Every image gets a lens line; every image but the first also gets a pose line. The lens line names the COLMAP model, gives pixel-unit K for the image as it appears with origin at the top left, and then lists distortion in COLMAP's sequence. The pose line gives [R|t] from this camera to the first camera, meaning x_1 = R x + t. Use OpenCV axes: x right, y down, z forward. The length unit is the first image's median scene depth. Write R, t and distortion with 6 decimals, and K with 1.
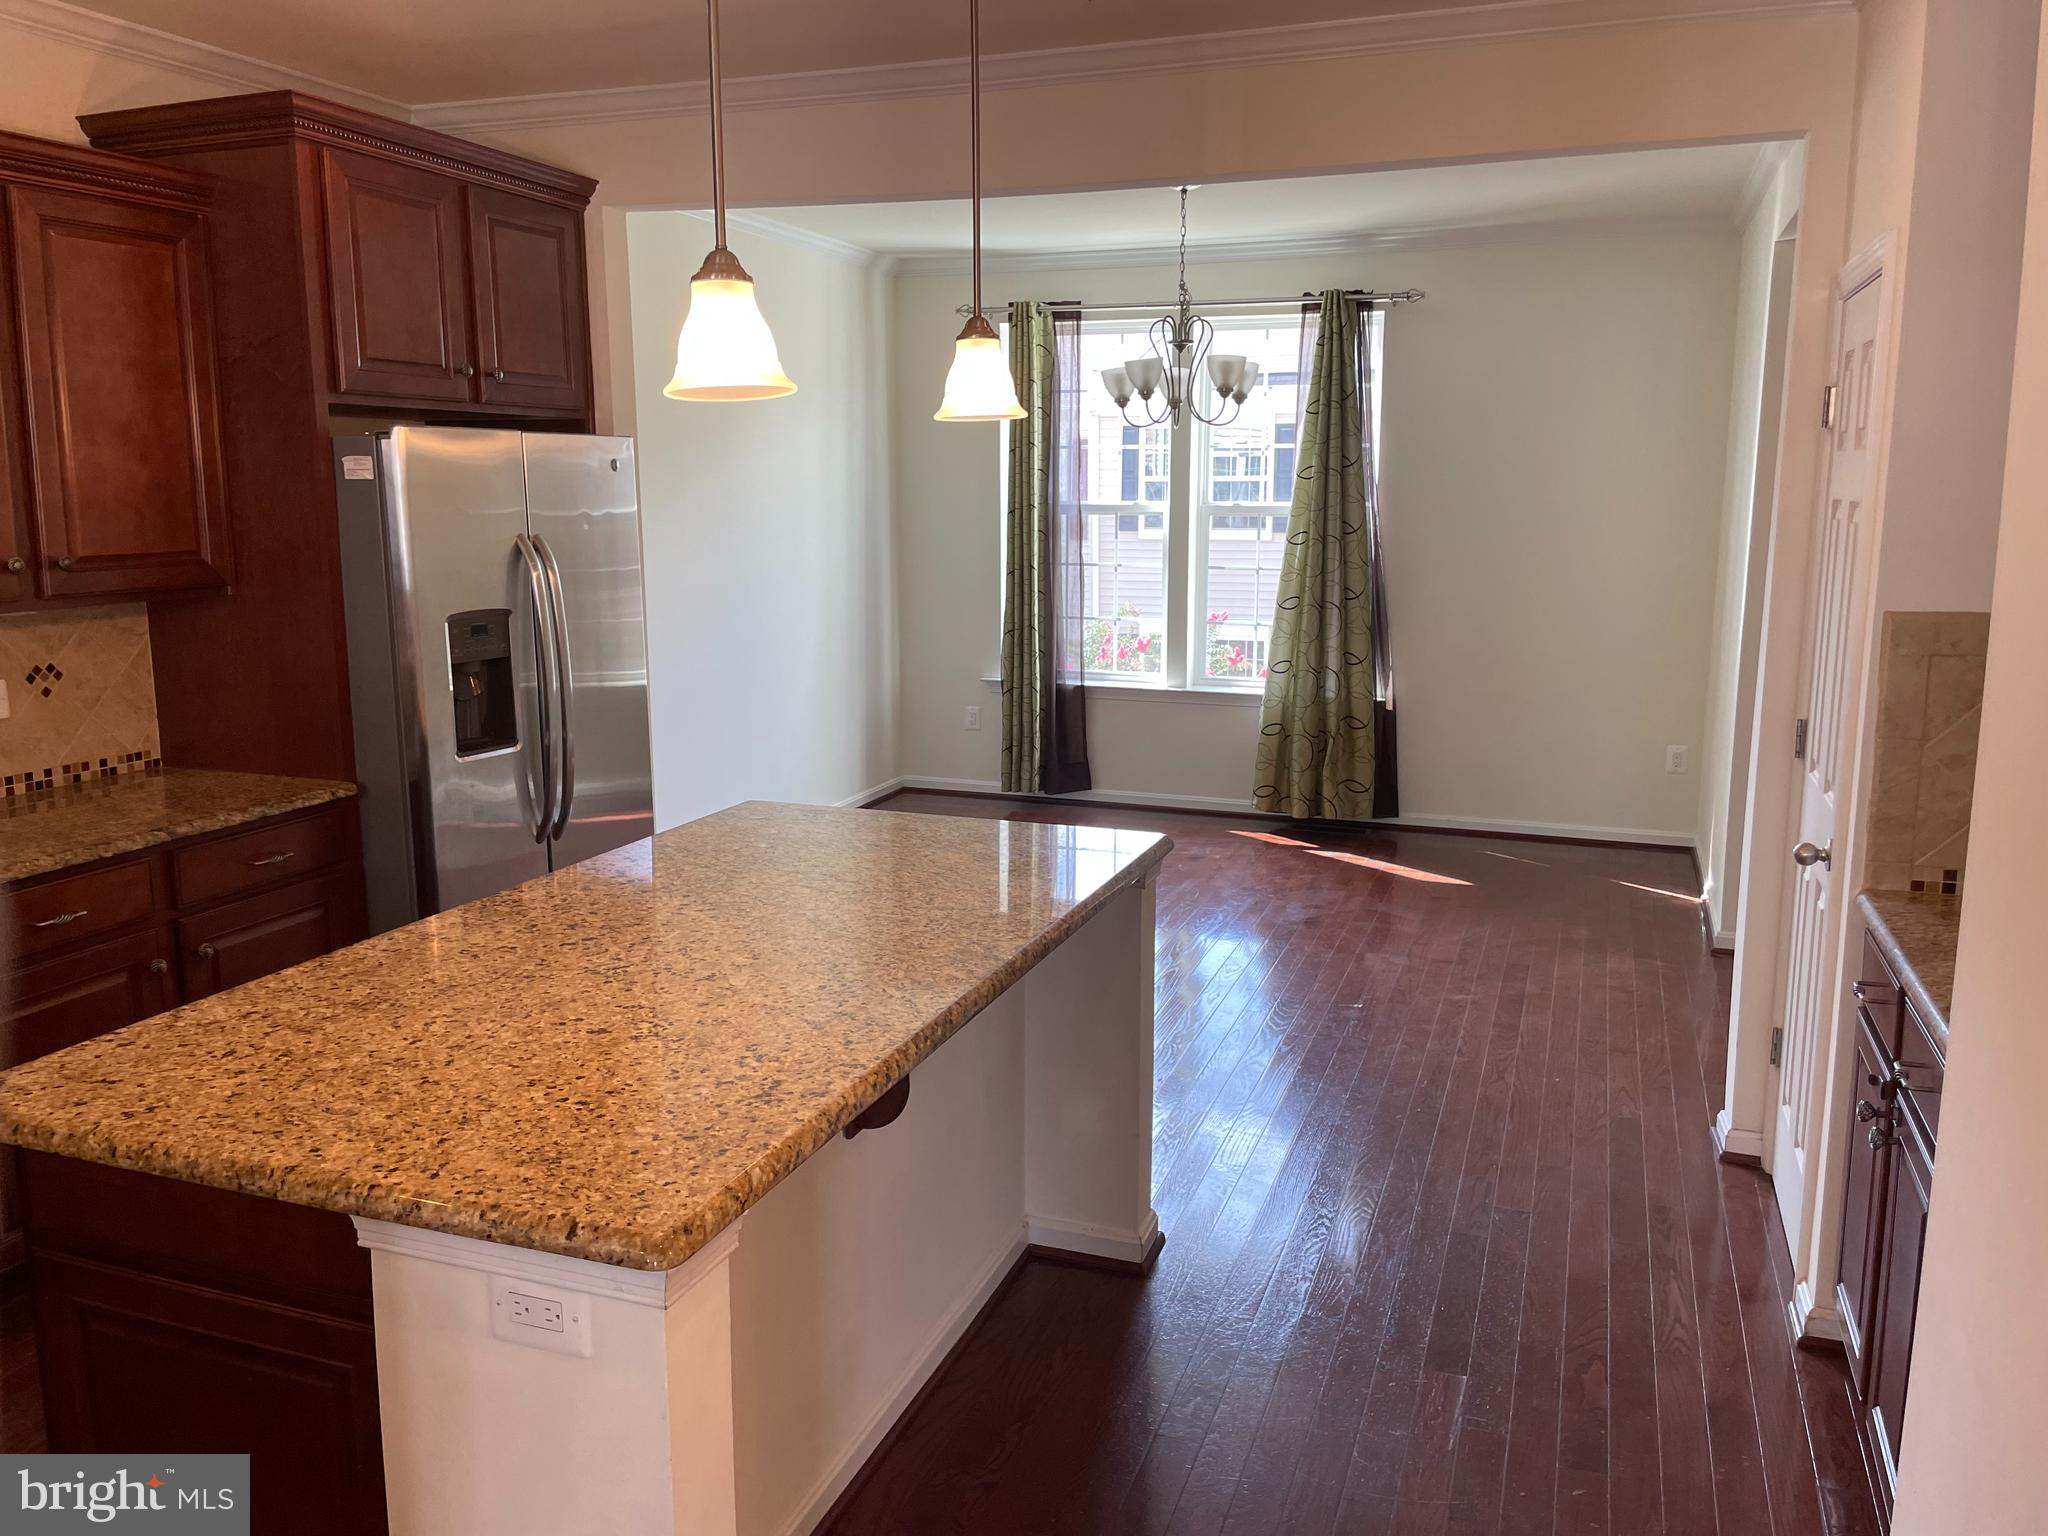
lens RADIAL K [[1529.1, 0, 1023.2], [0, 1529.1, 743.8], [0, 0, 1]] dist [0.082955, -0.124144]
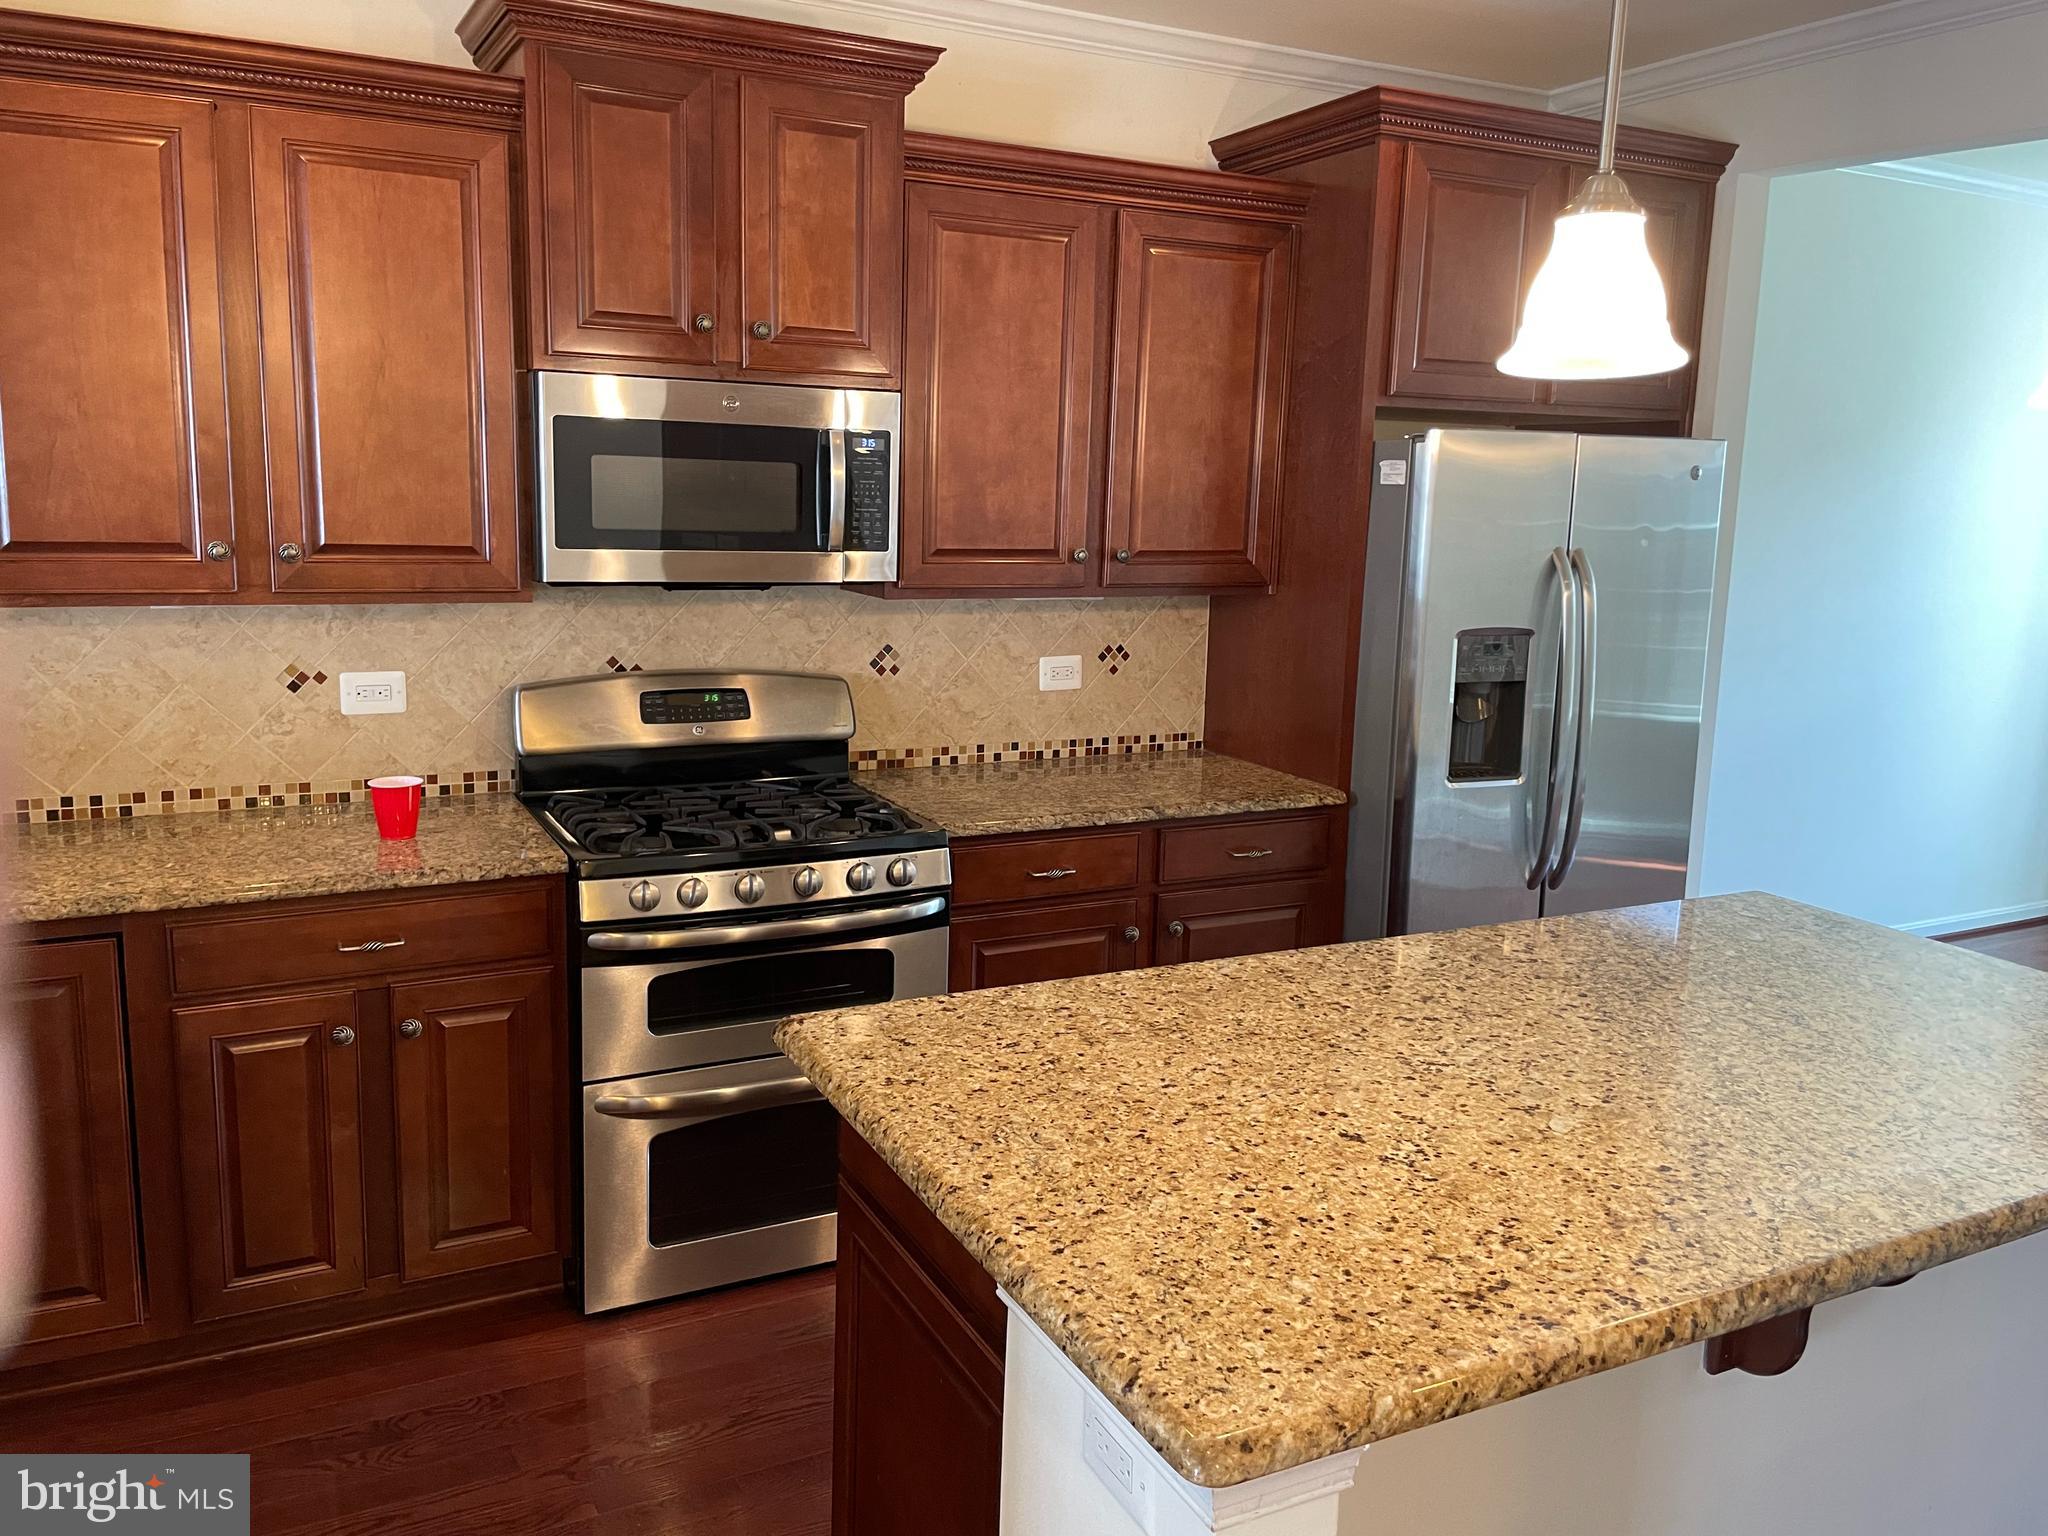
lens RADIAL K [[1529.1, 0, 1023.2], [0, 1529.1, 743.8], [0, 0, 1]] dist [0.082955, -0.124144]
pose [[0.728822, 0.133948, -0.671473, 0.081697], [-0.139990, 0.989113, 0.045365, -0.024002], [0.670240, 0.060937, 0.739639, 0.157816]]
